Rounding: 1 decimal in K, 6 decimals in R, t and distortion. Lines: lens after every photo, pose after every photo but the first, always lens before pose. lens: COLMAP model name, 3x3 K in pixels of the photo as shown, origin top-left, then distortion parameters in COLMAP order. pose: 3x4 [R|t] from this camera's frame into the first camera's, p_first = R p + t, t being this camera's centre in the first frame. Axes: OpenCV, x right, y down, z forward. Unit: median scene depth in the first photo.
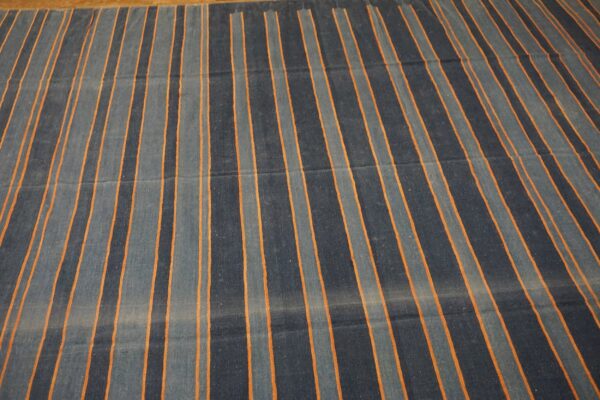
lens RADIAL K [[756.4, 0, 300.0], [0, 756.4, 200.0], [0, 0, 1]] dist [-0.009047, -0.017812]
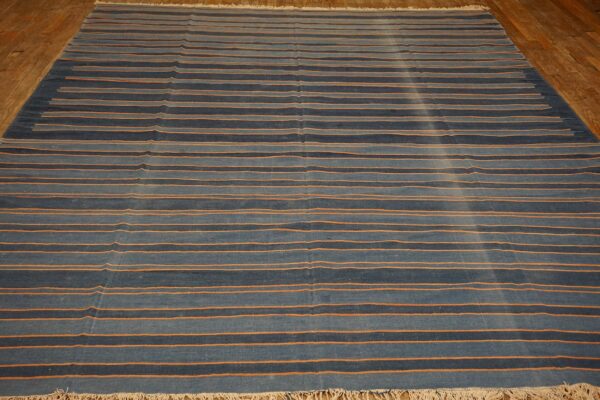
lens RADIAL K [[739.0, 0, 300.0], [0, 739.0, 200.0], [0, 0, 1]] dist [0.007465, -0.032353]
pose [[0.070431, -0.500602, 0.862808, -1.137510], [0.592349, 0.716928, 0.367609, -0.388062], [-0.802597, 0.485193, 0.347025, 0.486663]]
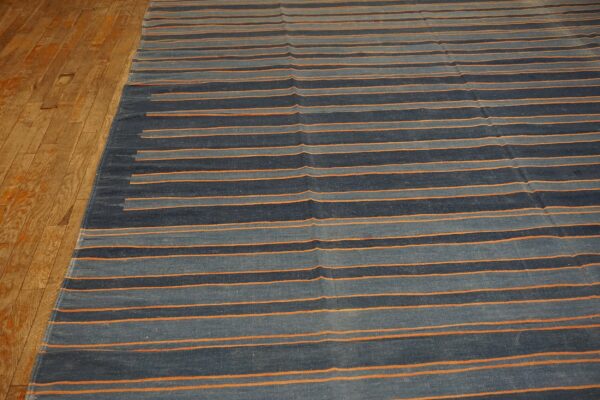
lens RADIAL K [[756.4, 0, 300.0], [0, 756.4, 200.0], [0, 0, 1]] dist [-0.009047, -0.017812]
pose [[0.039932, -0.530519, 0.846732, -0.752069], [0.627560, 0.672738, 0.391908, -0.485550], [-0.777543, 0.515726, 0.359796, 0.750384]]
